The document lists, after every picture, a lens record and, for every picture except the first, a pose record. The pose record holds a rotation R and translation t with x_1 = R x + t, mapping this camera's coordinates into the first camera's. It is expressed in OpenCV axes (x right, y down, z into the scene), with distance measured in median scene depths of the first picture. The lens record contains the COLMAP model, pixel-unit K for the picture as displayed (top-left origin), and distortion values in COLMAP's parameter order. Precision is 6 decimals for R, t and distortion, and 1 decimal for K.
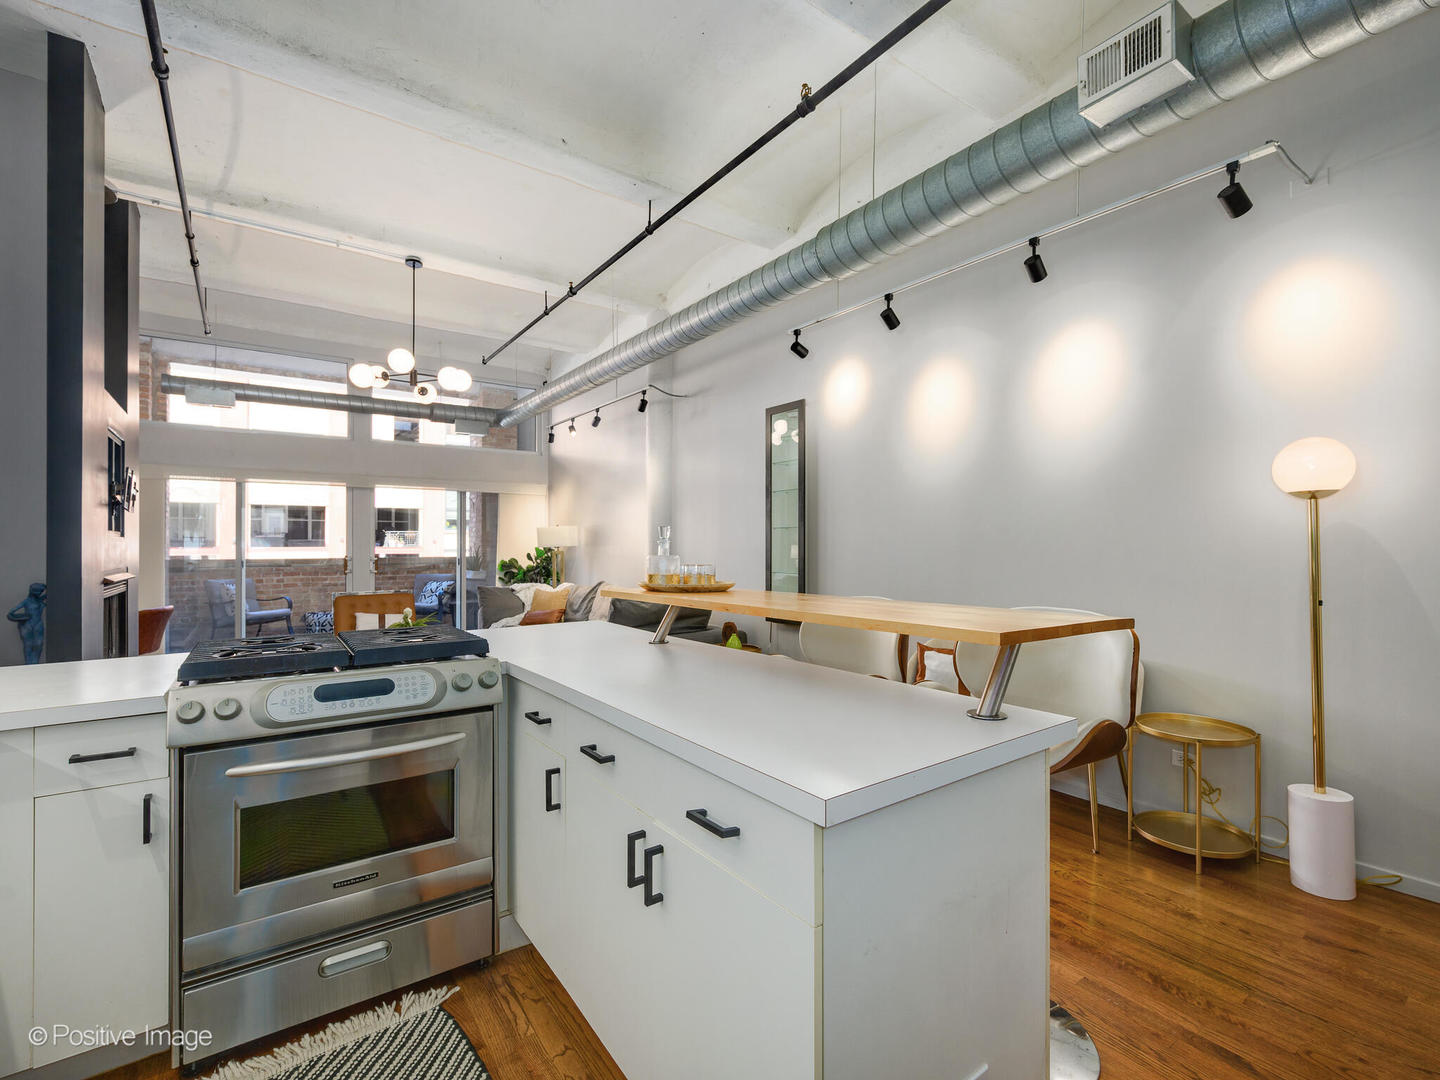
lens RADIAL K [[643.3, 0, 741.3], [0, 643.3, 546.8], [0, 0, 1]] dist [0.000490, -0.002676]
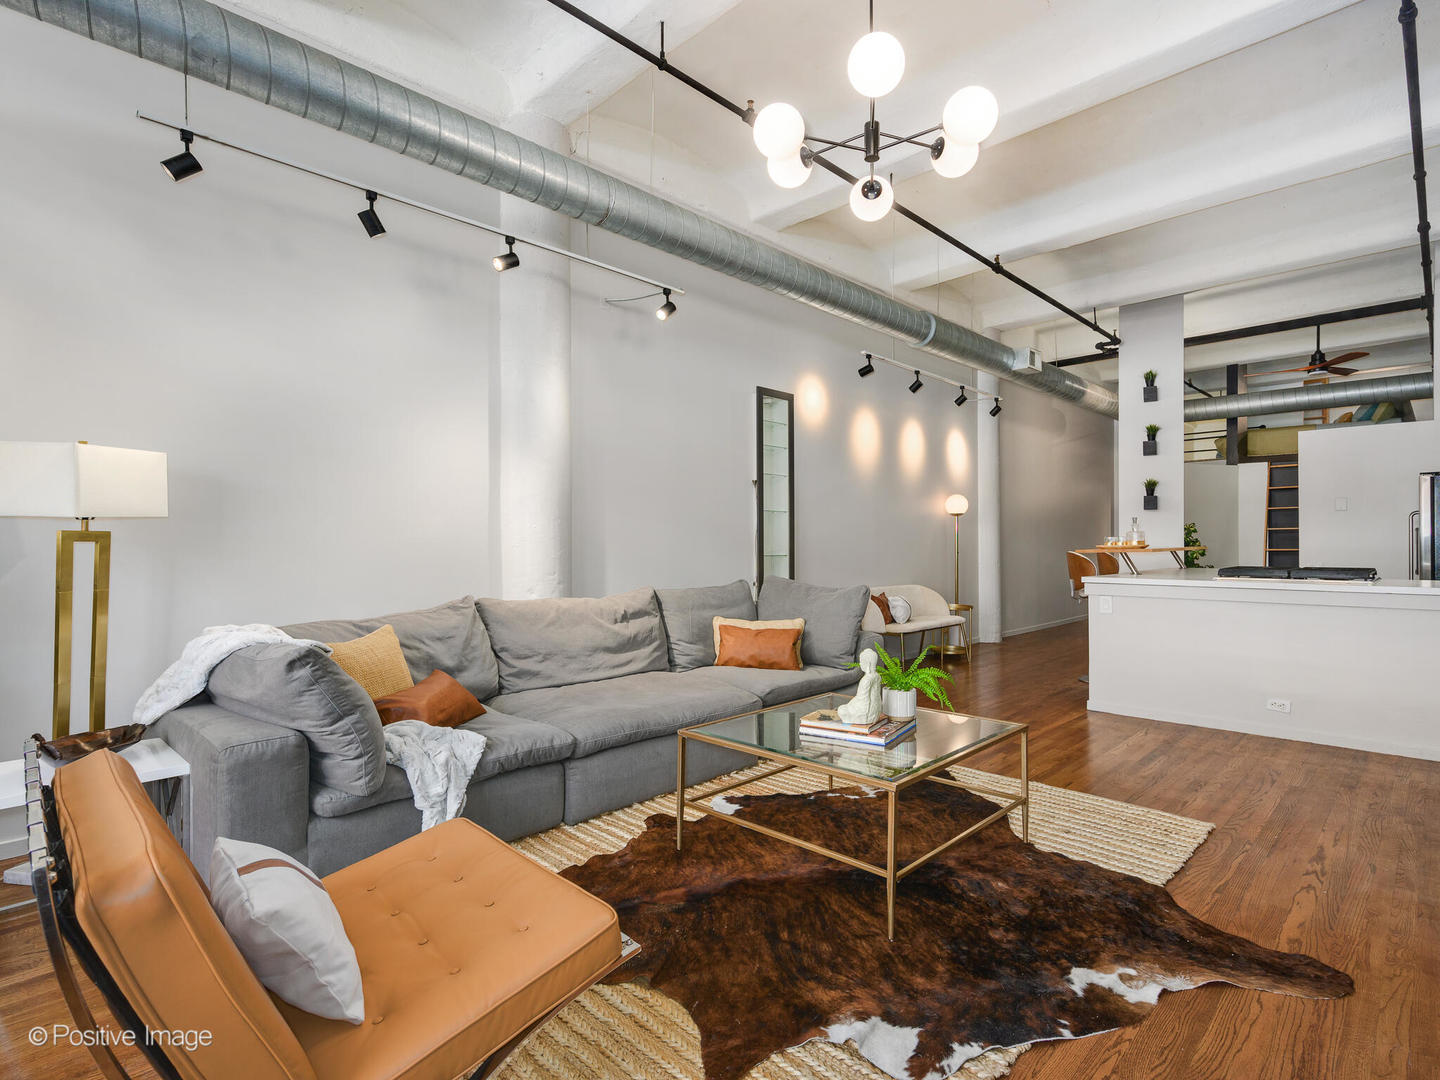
lens RADIAL K [[722.6, 0, 732.8], [0, 722.6, 531.4], [0, 0, 1]] dist [-0.007704, -0.004314]
pose [[-0.137153, 0.029193, 0.990120, -0.788805], [0.014024, 0.999523, -0.027528, 0.024853], [-0.990451, 0.010110, -0.137497, 0.919771]]
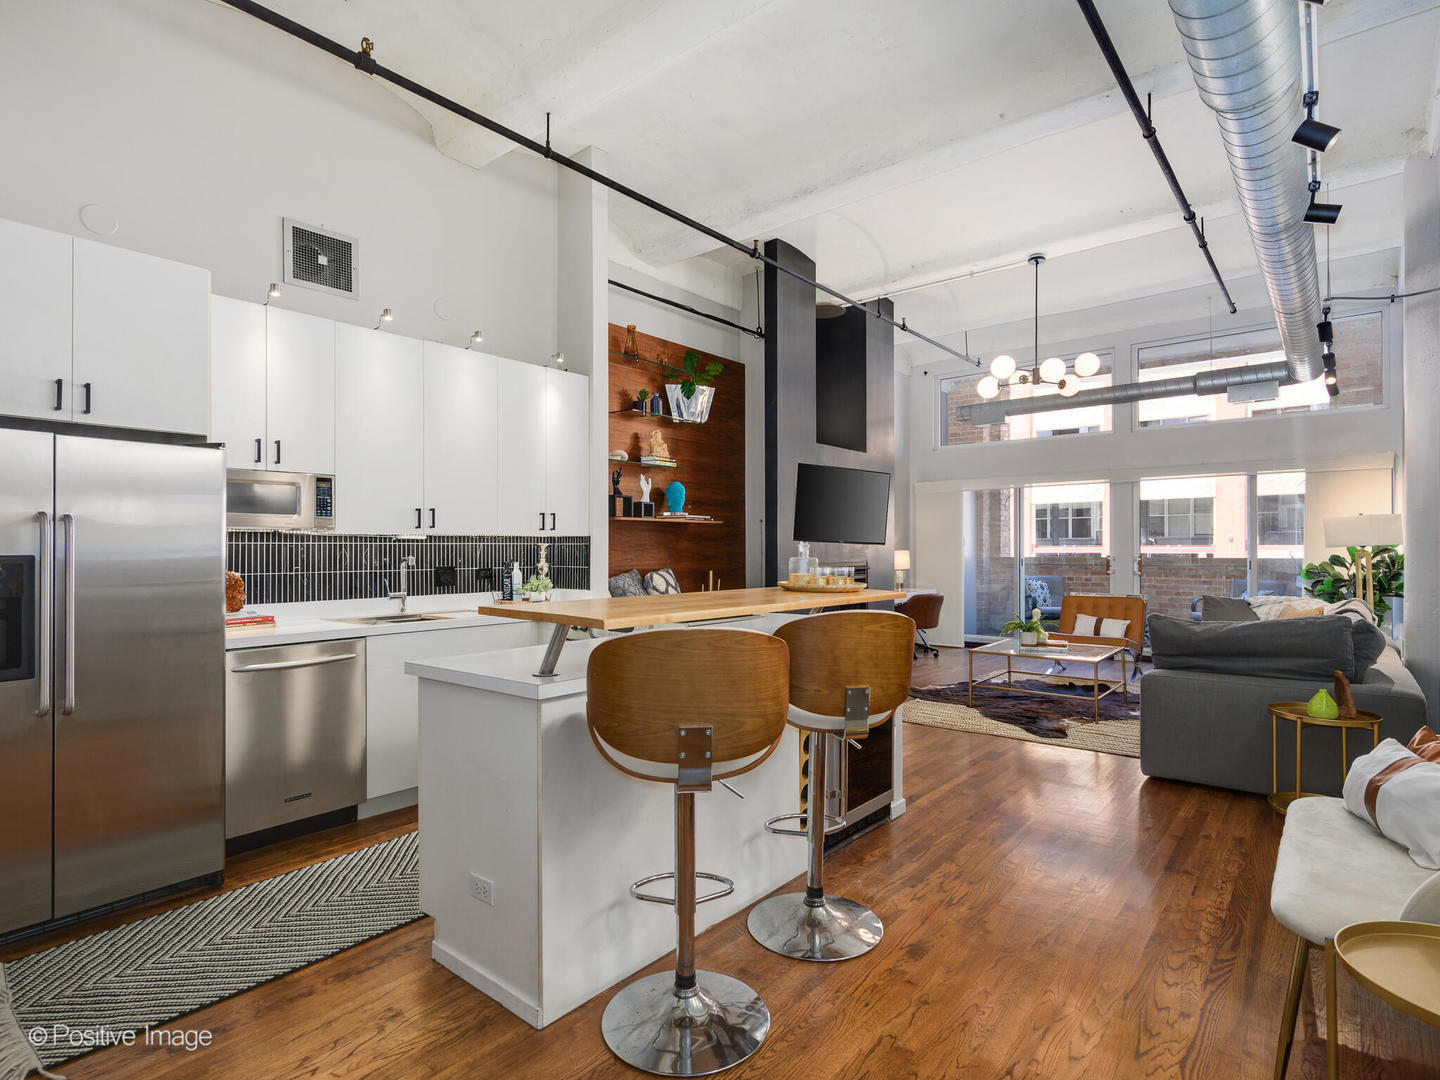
lens RADIAL K [[722.6, 0, 687.7], [0, 722.6, 548.3], [0, 0, 1]] dist [-0.007704, -0.004314]
pose [[0.170849, 0.002940, -0.985293, 0.382941], [0.002991, 0.999989, 0.003503, -0.002570], [0.985293, -0.003546, 0.170839, 0.228665]]
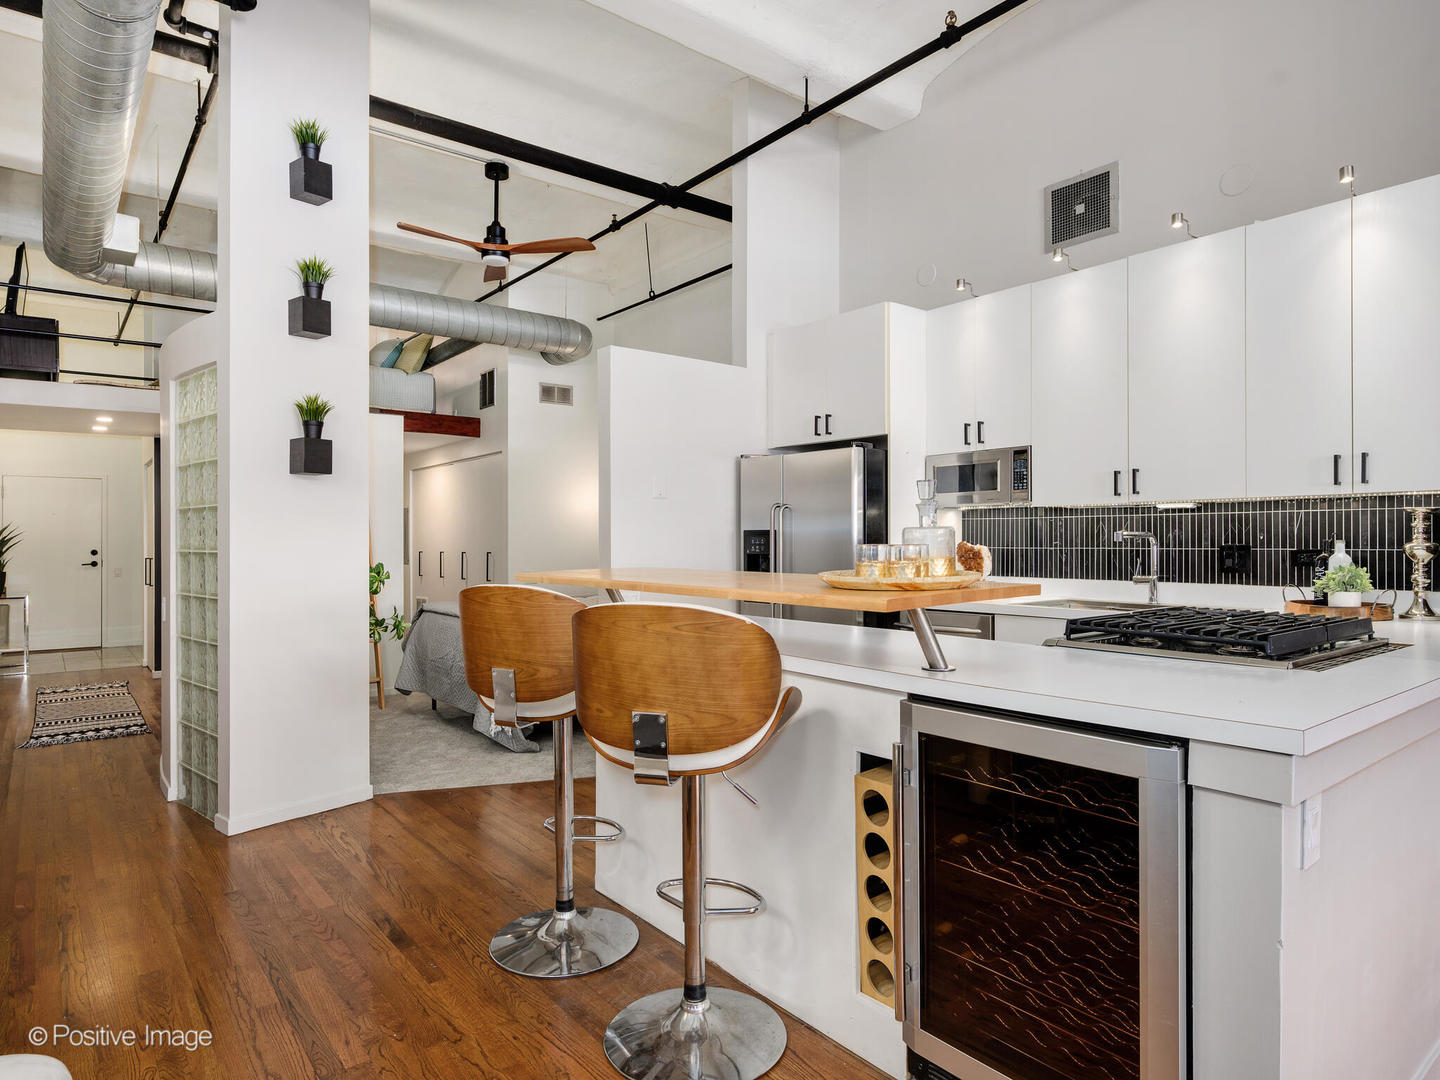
lens RADIAL K [[863.2, 0, 731.3], [0, 863.2, 515.3], [0, 0, 1]] dist [0.002955, 0.000996]
pose [[-0.999844, 0.008499, -0.015496, 0.027291], [0.008921, 0.999586, -0.027344, 0.008618], [0.015257, -0.027478, -0.999506, 0.670793]]
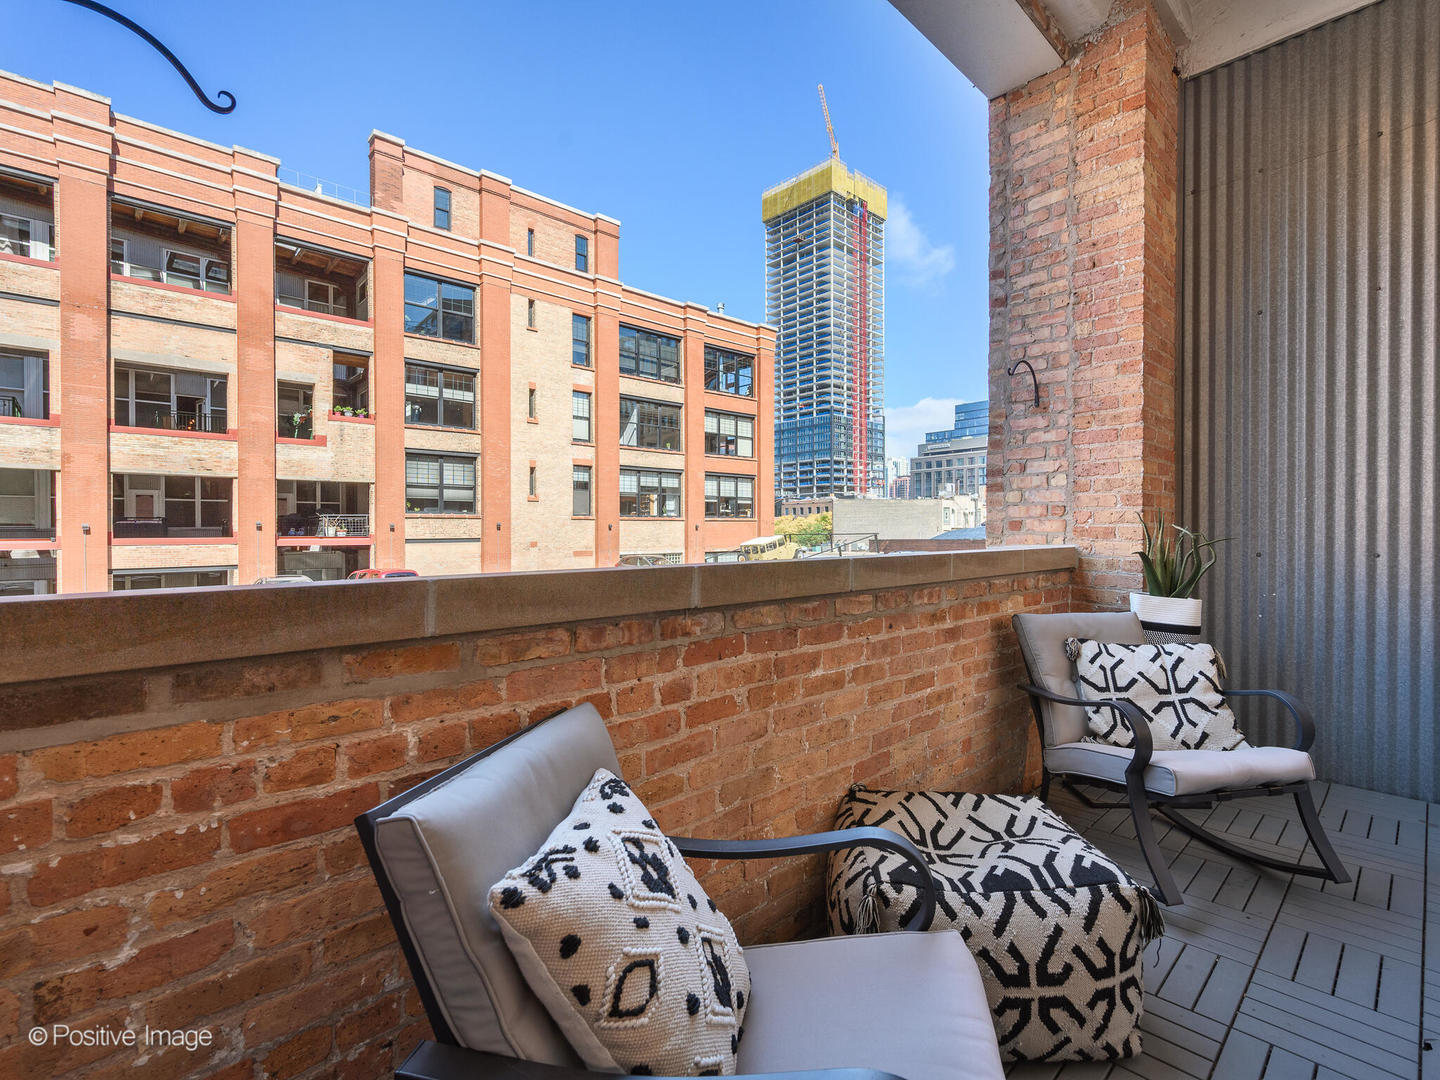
lens RADIAL K [[647.1, 0, 731.0], [0, 647.1, 531.1], [0, 0, 1]] dist [-0.000498, -0.000670]
pose [[0.990997, -0.006386, 0.133735, -0.925802], [0.007241, 0.999956, -0.005904, 0.010919], [-0.133692, 0.006819, 0.991000, 1.040827]]
